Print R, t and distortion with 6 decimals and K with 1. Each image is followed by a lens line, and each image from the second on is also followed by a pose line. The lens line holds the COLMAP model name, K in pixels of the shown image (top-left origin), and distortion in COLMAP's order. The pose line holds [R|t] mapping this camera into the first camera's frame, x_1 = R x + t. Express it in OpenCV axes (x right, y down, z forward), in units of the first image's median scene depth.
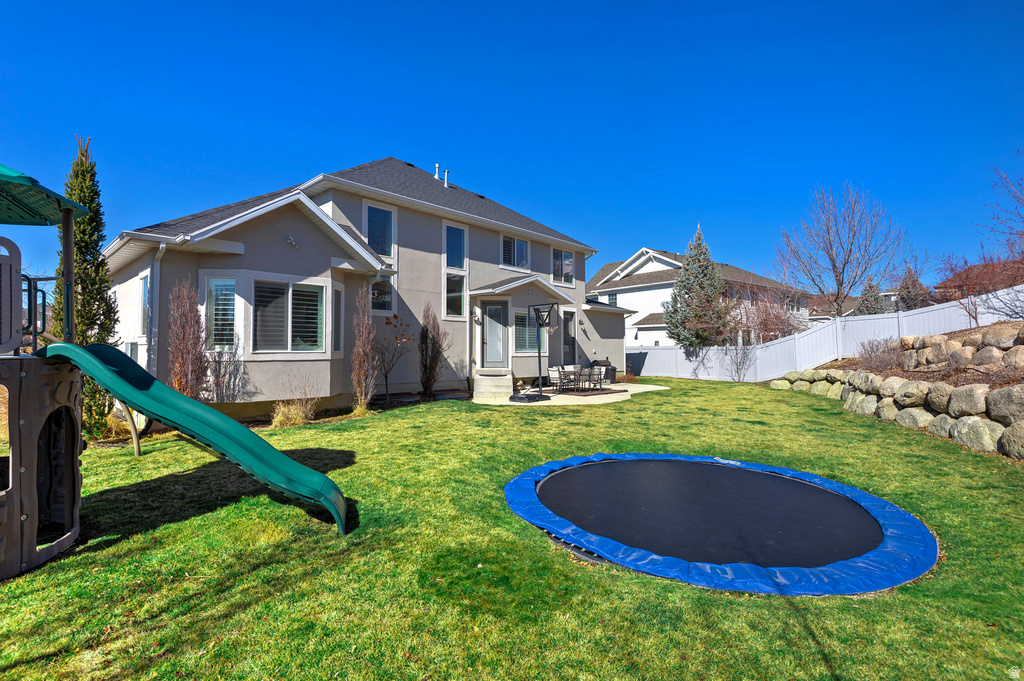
lens RADIAL K [[515.4, 0, 512.0], [0, 515.4, 340.5], [0, 0, 1]] dist [-0.000368, -0.000075]
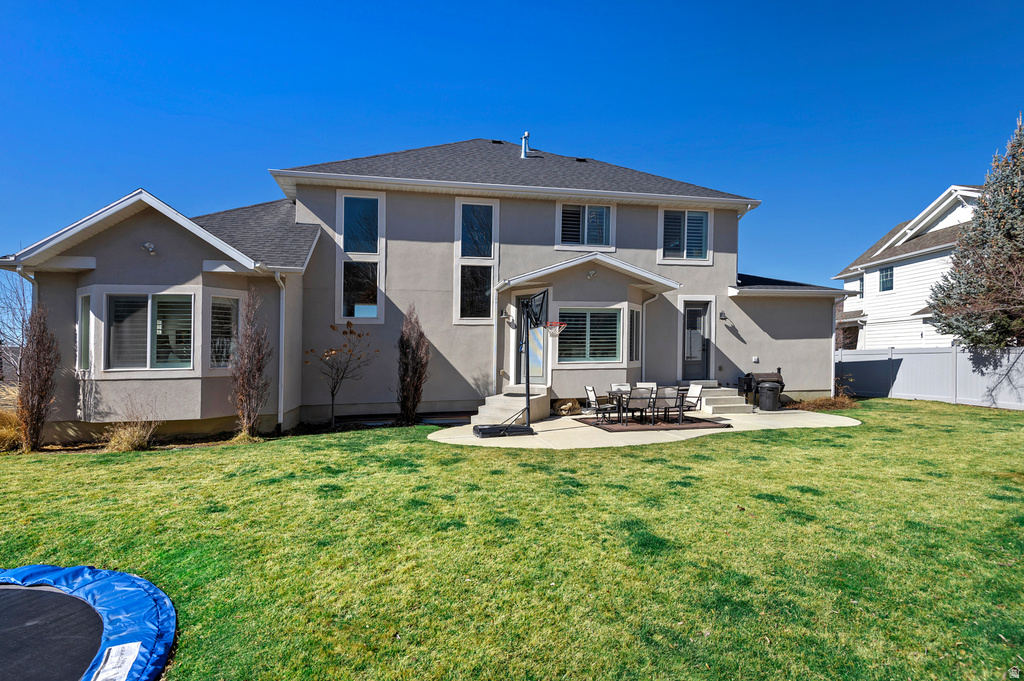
lens RADIAL K [[528.3, 0, 512.4], [0, 528.3, 363.1], [0, 0, 1]] dist [0.003854, 0.000537]
pose [[0.813633, -0.010601, -0.581283, 0.390101], [0.026766, 0.999457, 0.019236, 0.006084], [0.580763, -0.031210, 0.813474, 0.366823]]
